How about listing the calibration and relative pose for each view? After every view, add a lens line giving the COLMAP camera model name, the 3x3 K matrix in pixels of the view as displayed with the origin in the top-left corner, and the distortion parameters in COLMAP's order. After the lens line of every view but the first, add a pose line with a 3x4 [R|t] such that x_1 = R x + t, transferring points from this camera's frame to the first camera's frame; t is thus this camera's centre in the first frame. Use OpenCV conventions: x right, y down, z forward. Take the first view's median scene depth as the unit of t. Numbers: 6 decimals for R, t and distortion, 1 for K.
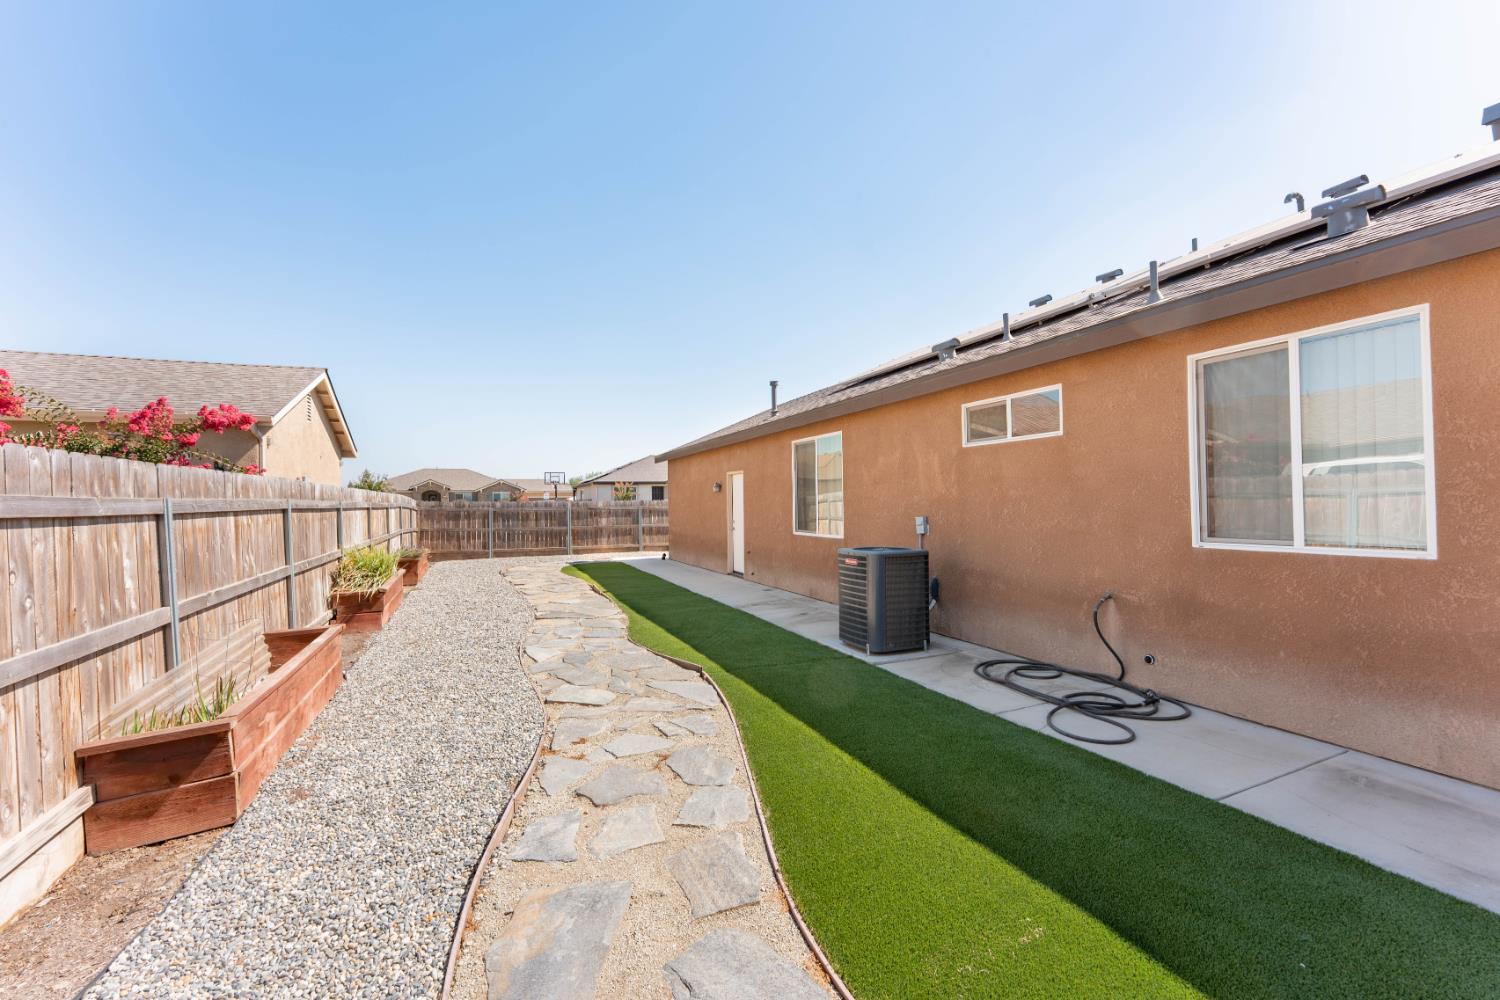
lens RADIAL K [[613.5, 0, 750.7], [0, 613.5, 501.8], [0, 0, 1]] dist [-0.000918, -0.000506]
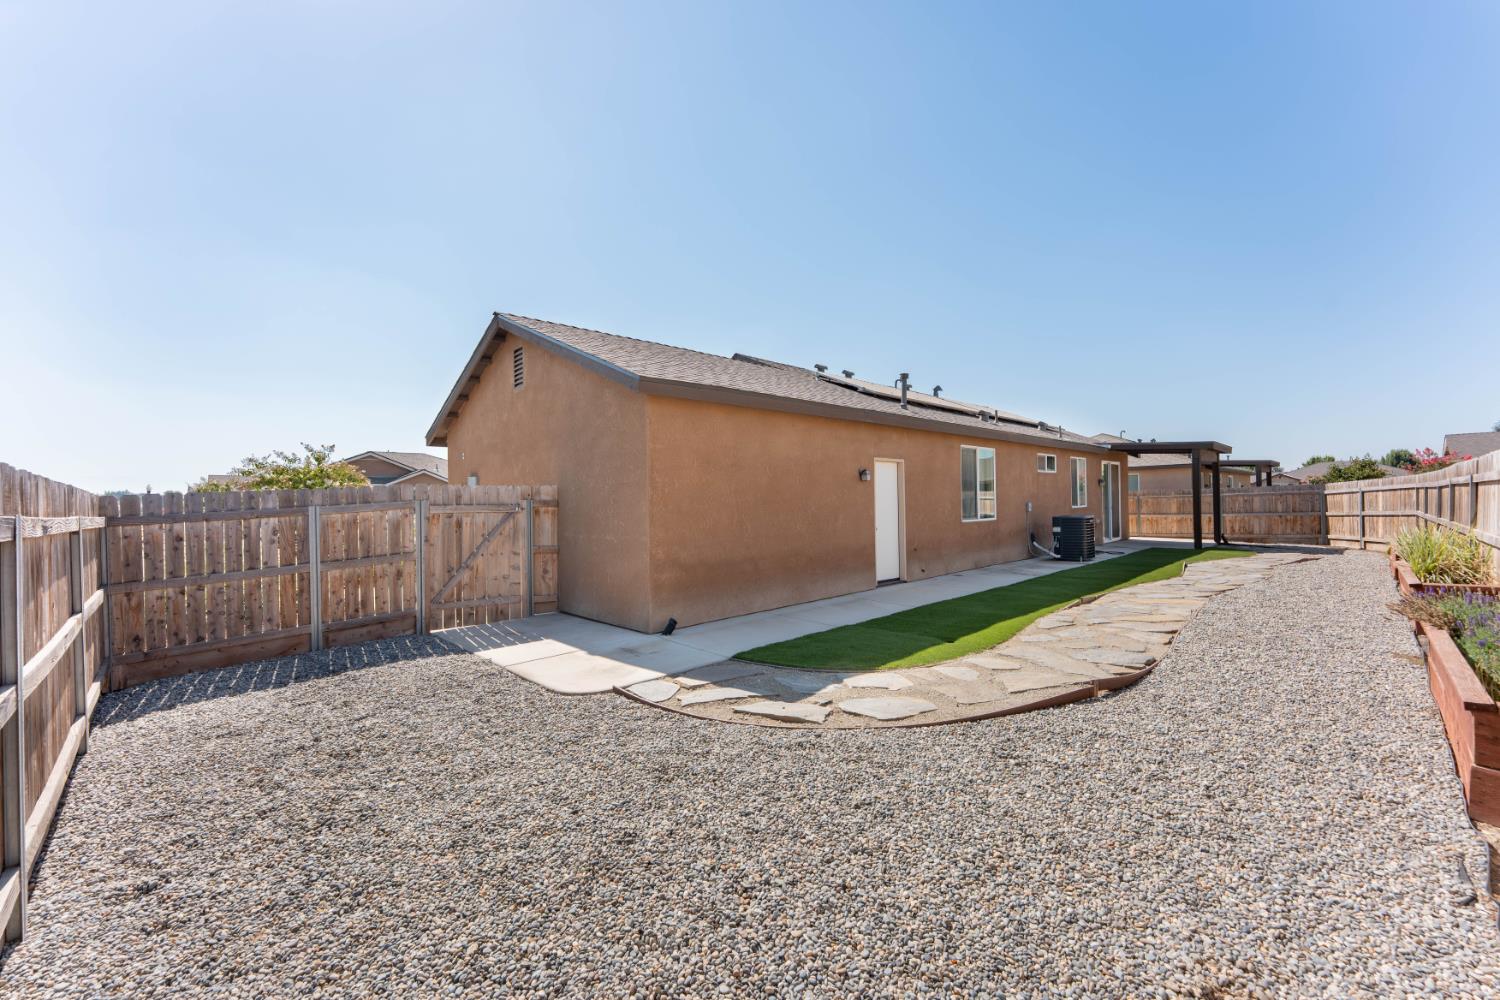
lens RADIAL K [[613.5, 0, 750.0], [0, 613.5, 505.5], [0, 0, 1]] dist [-0.000918, -0.000506]
pose [[-0.337884, 0.031896, 0.940647, -0.842112], [0.027989, 0.999324, -0.023831, 0.033581], [-0.940772, 0.018276, -0.338548, 1.658709]]
